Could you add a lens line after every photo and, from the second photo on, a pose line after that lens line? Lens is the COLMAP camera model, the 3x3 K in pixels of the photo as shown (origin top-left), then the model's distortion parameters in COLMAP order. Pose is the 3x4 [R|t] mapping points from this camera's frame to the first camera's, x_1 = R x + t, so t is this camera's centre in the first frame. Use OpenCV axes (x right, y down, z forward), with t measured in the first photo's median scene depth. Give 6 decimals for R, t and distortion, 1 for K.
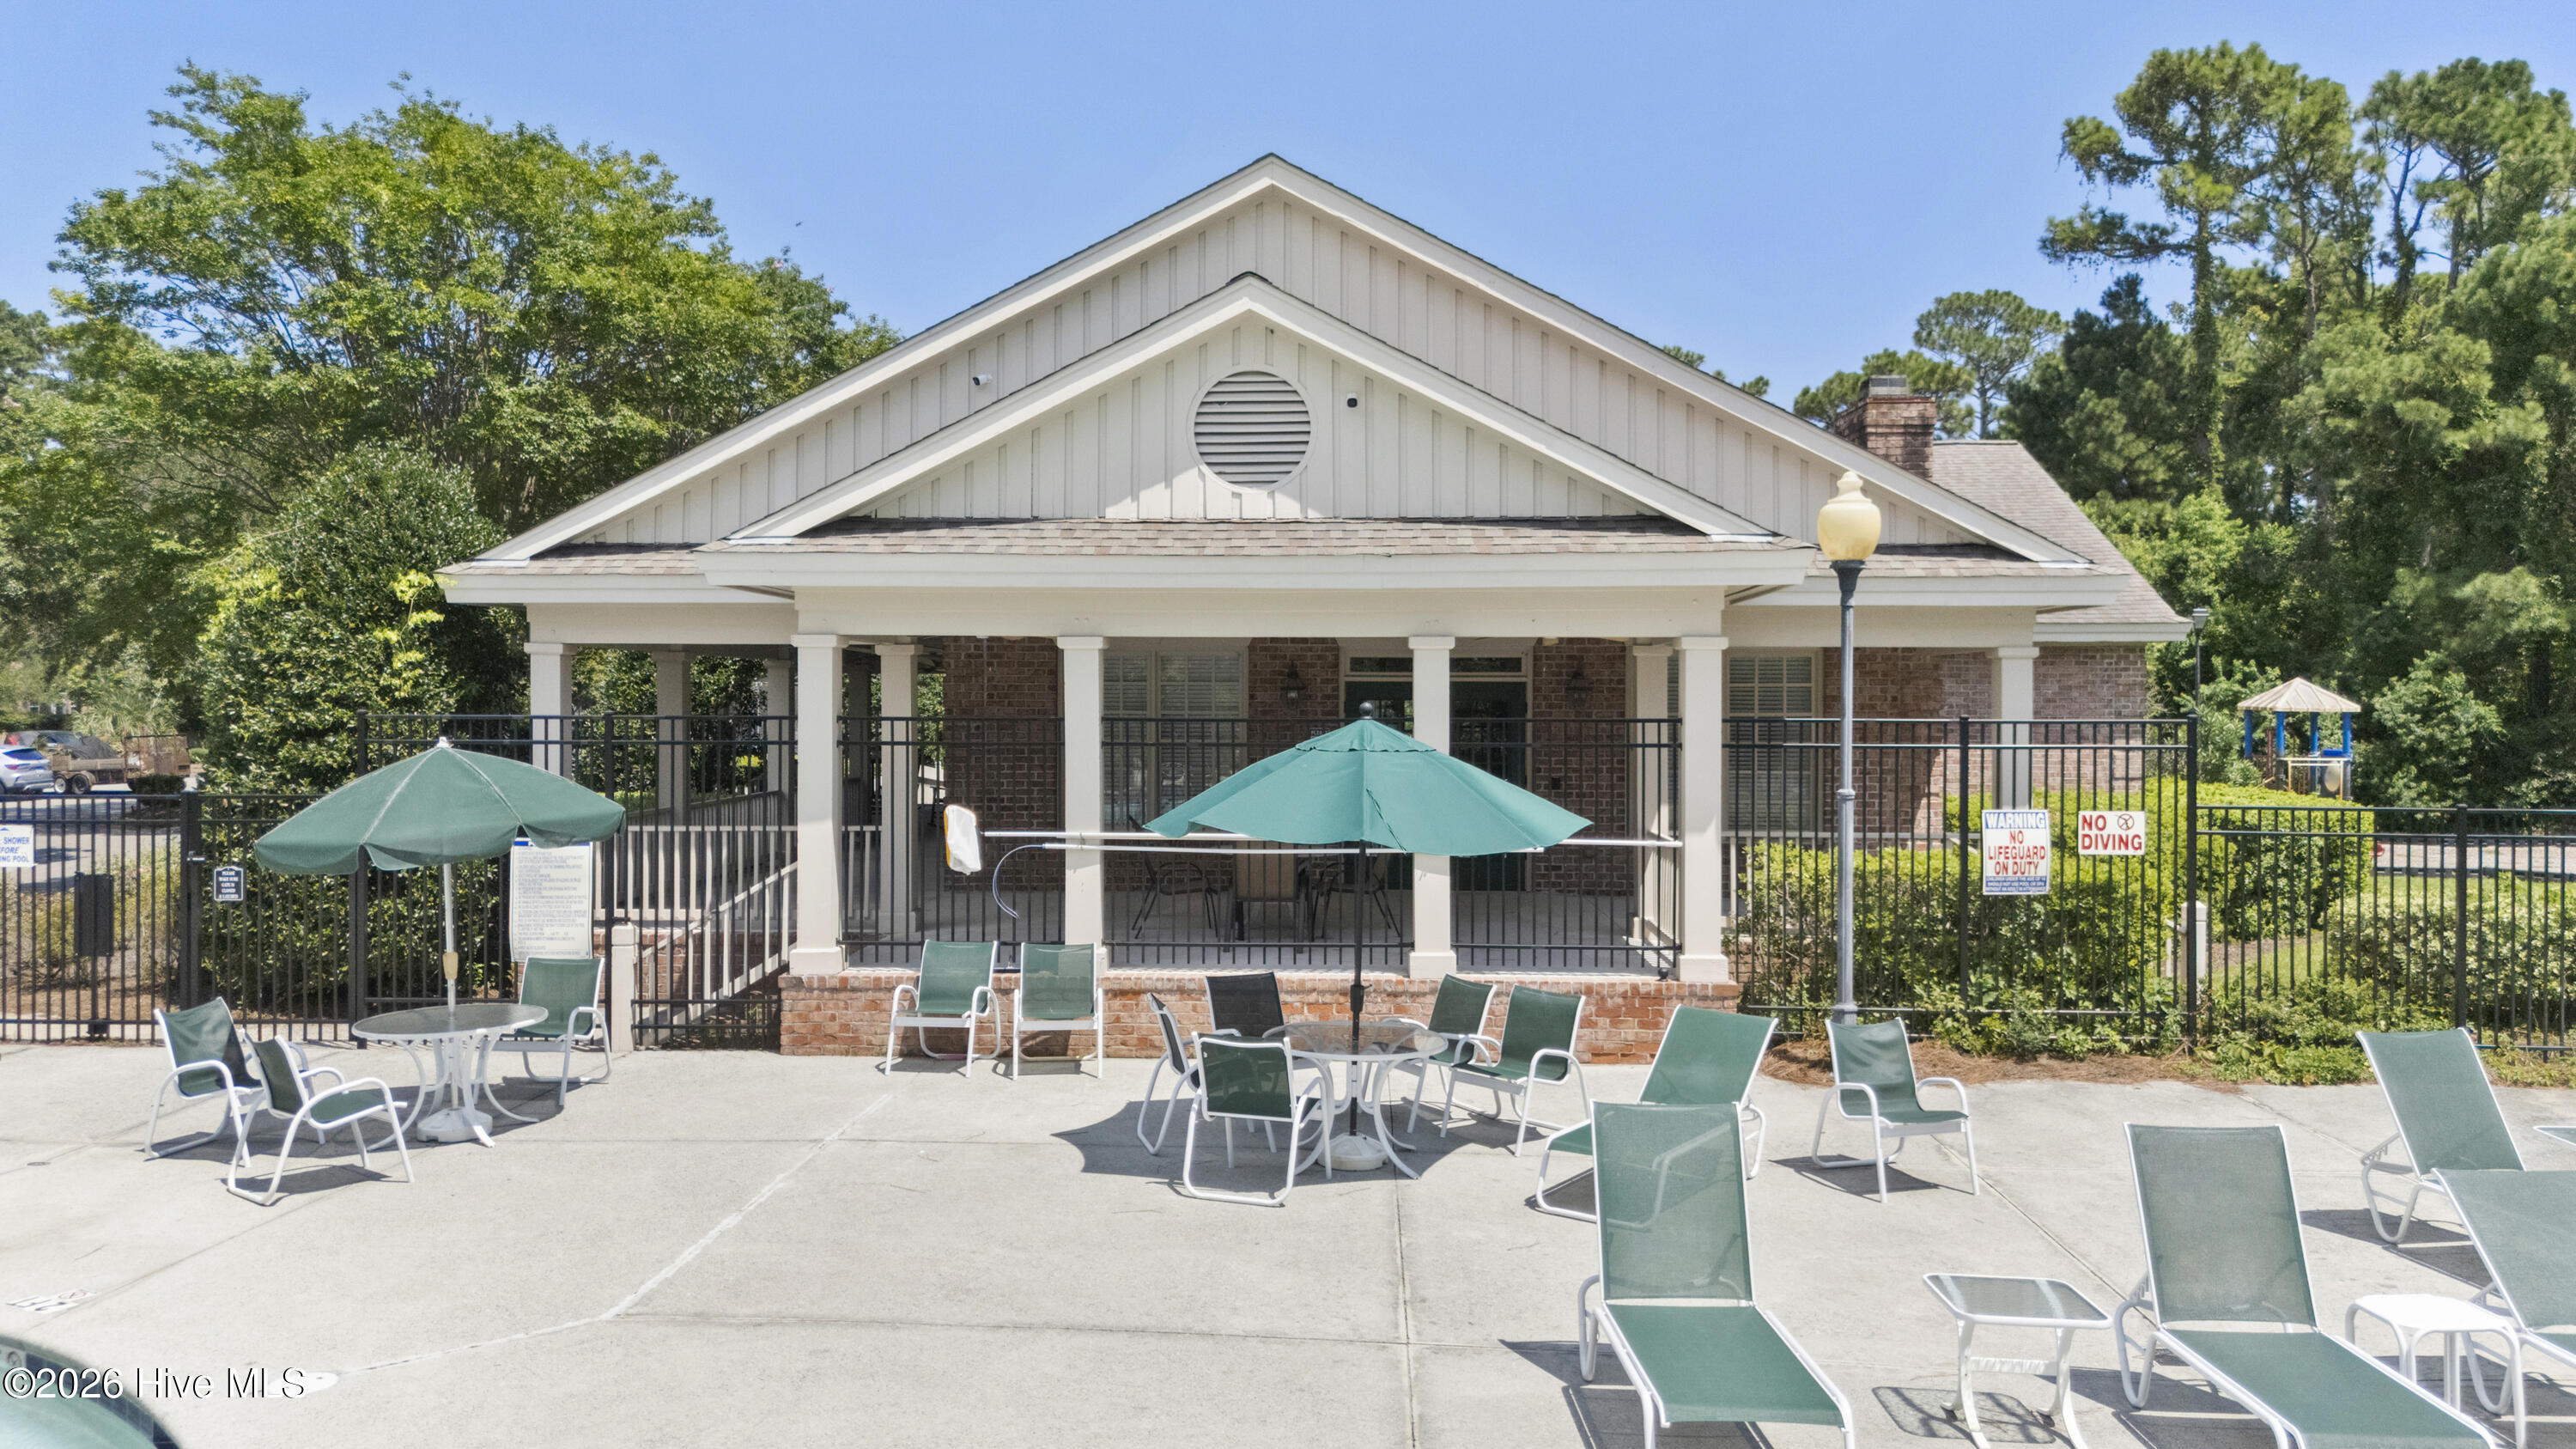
lens RADIAL K [[1914.3, 0, 1291.1], [0, 1914.3, 711.2], [0, 0, 1]] dist [0.089234, -0.107292]
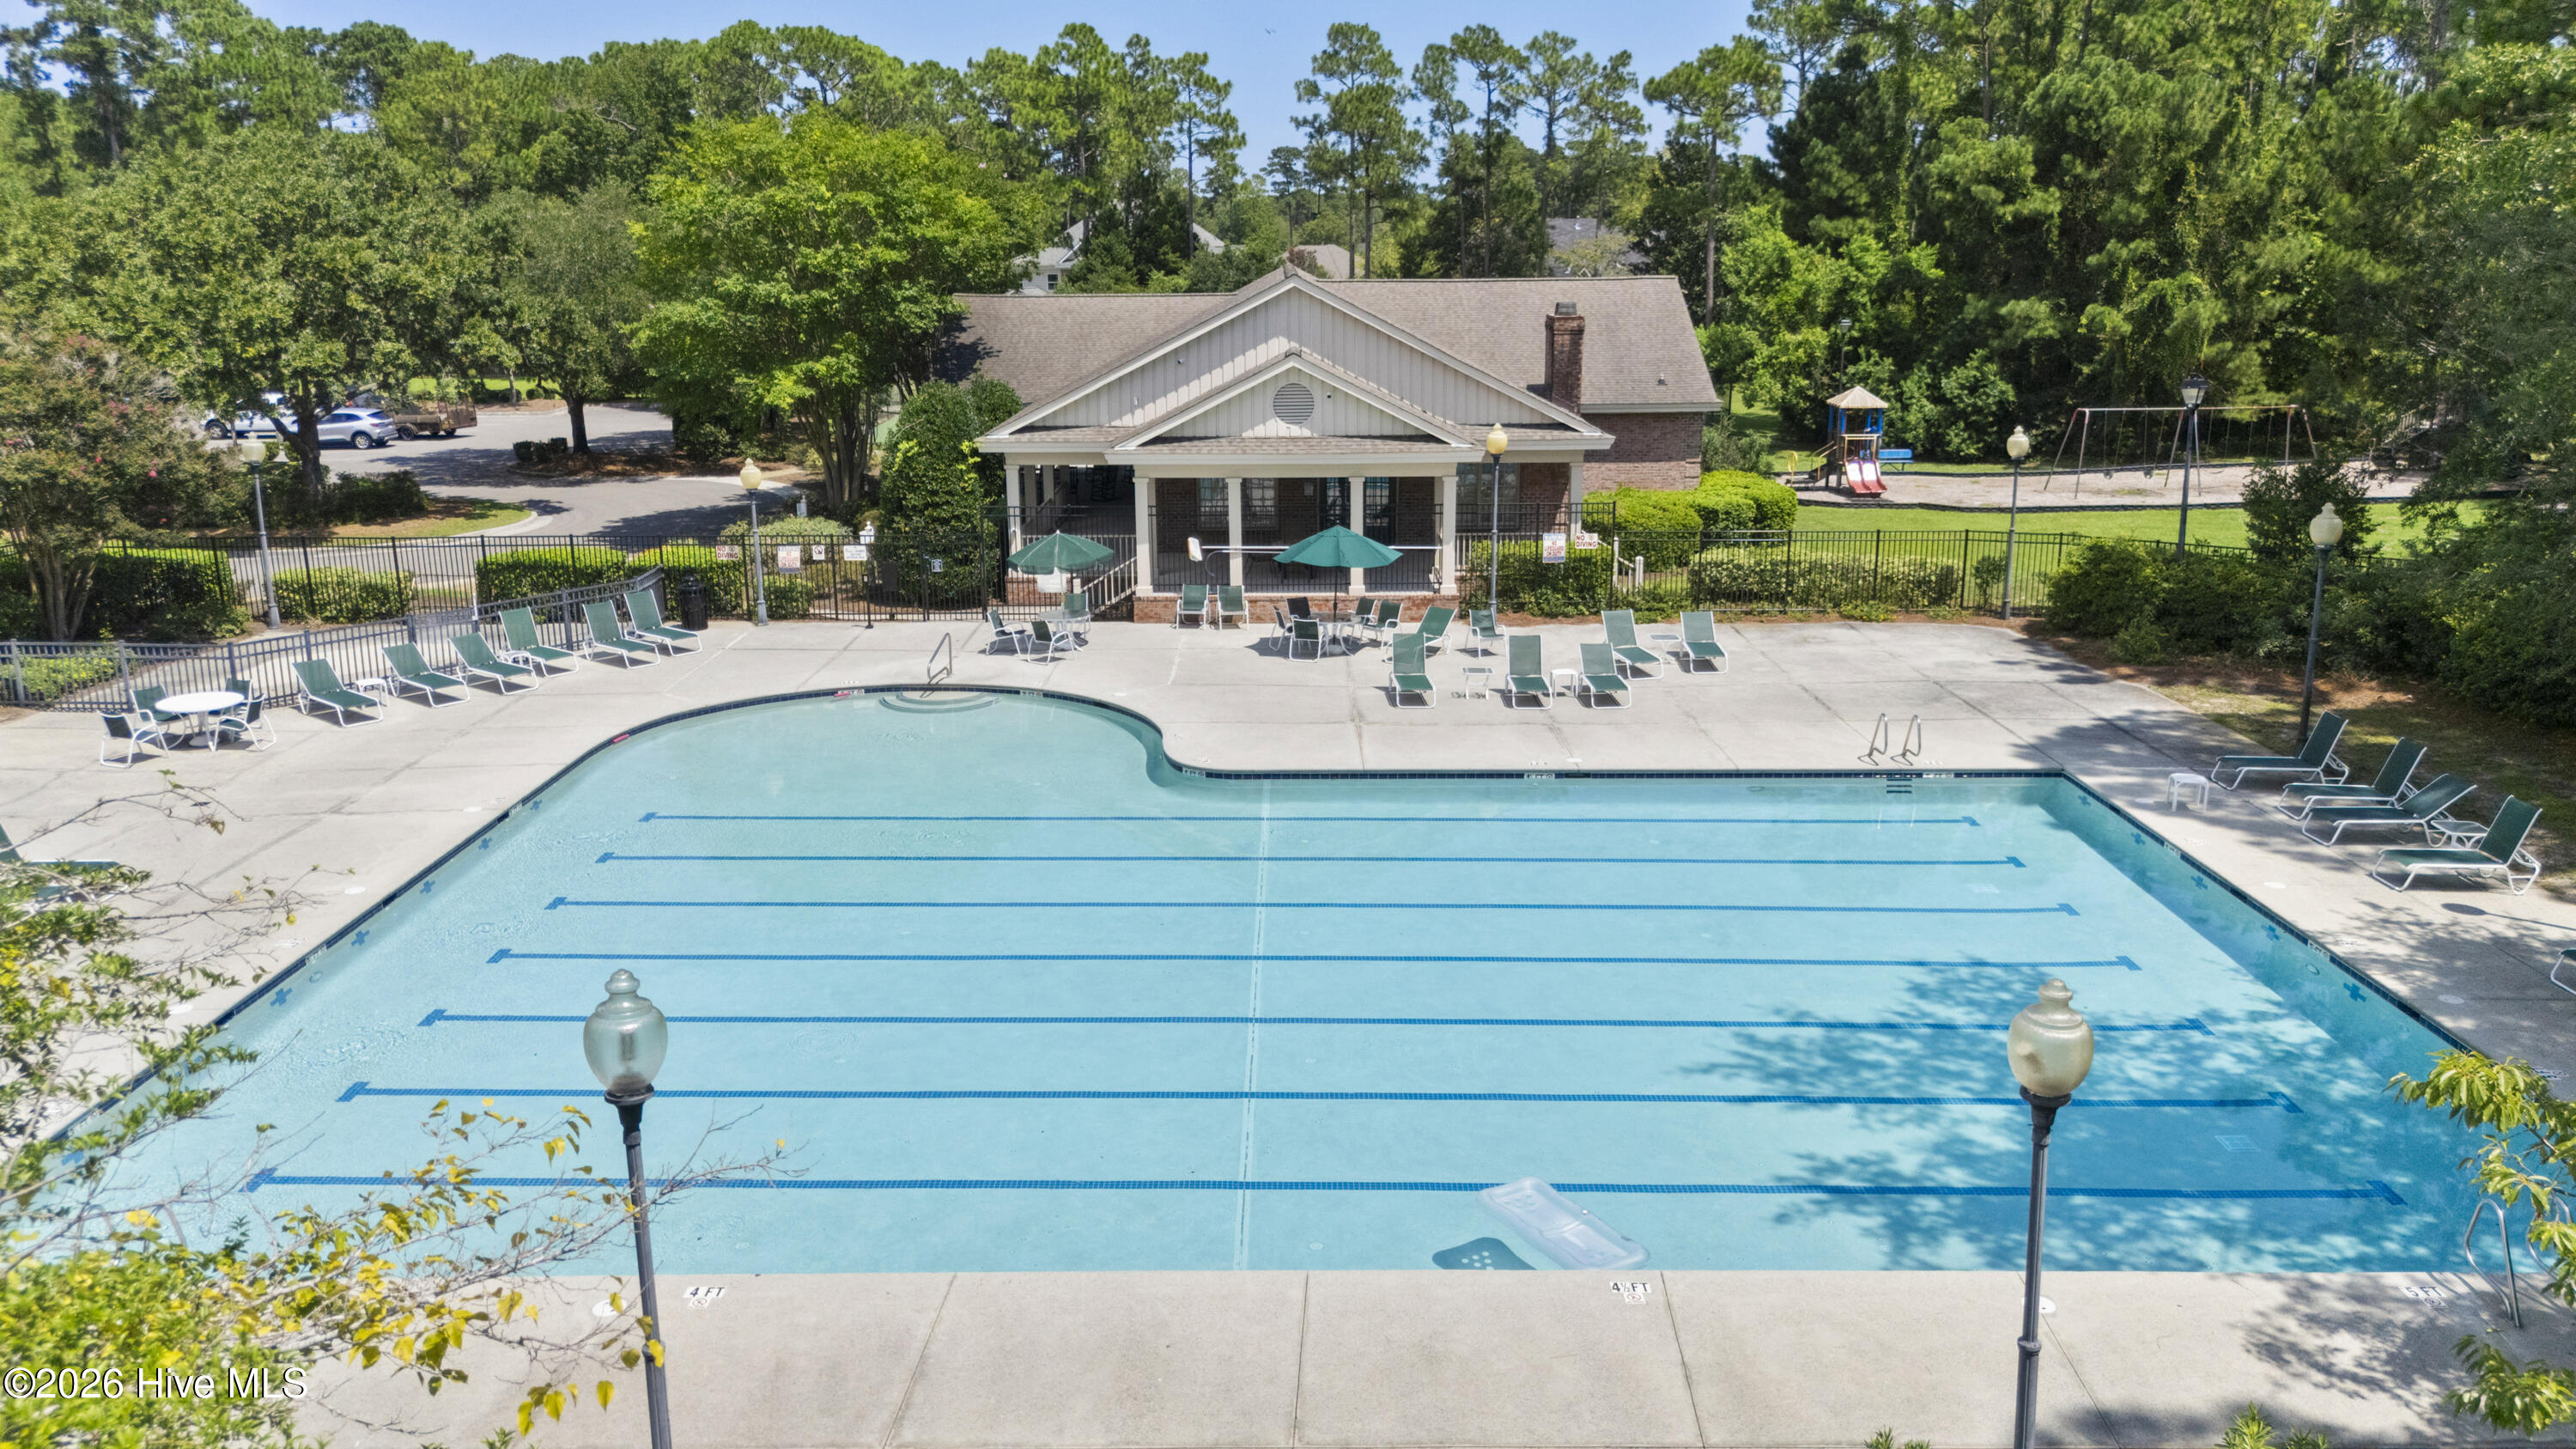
lens RADIAL K [[1944.5, 0, 1288.0], [0, 1944.5, 724.5], [0, 0, 1]] dist [0.084776, -0.123863]
pose [[0.999161, -0.017488, 0.037029, -0.142341], [0.008191, 0.971304, 0.237700, -0.368294], [-0.040124, -0.237198, 0.970632, -1.890619]]
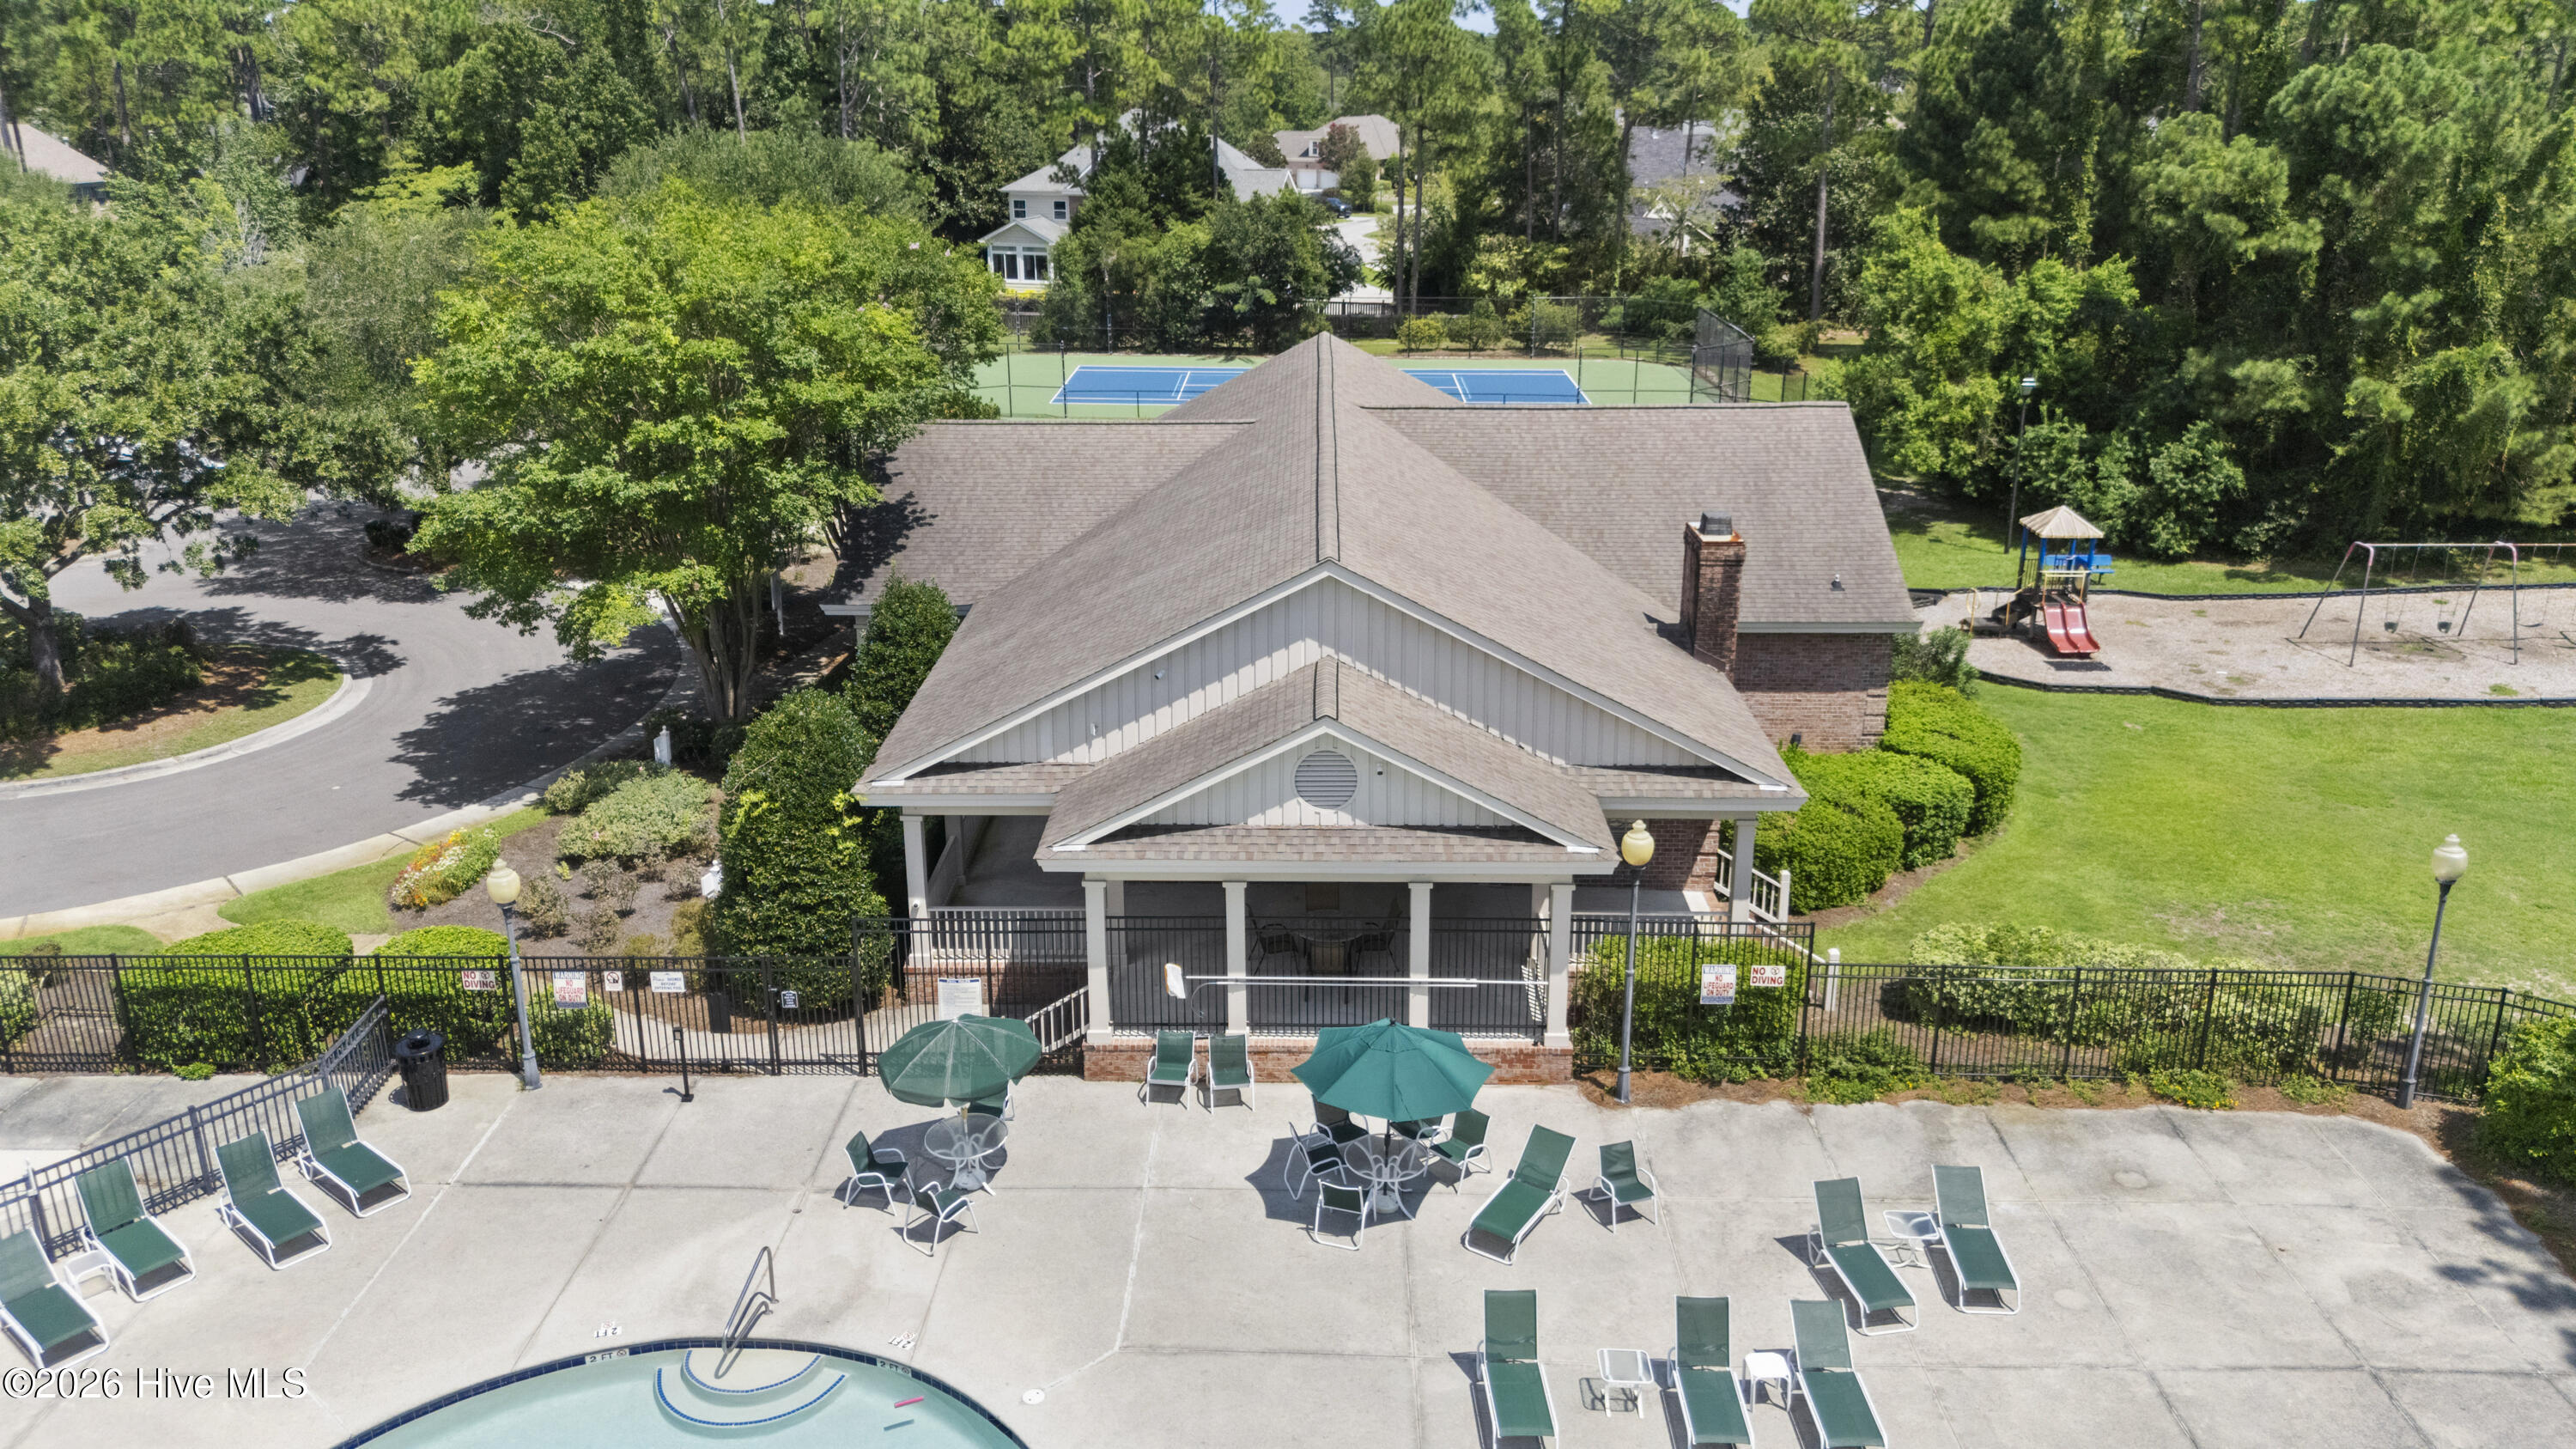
lens RADIAL K [[1914.3, 0, 1291.1], [0, 1914.3, 711.2], [0, 0, 1]] dist [0.089234, -0.107292]
pose [[0.999760, -0.012202, 0.018210, -0.086096], [0.005715, 0.947112, 0.320851, -0.798515], [-0.021162, -0.320670, 0.946954, -0.726947]]
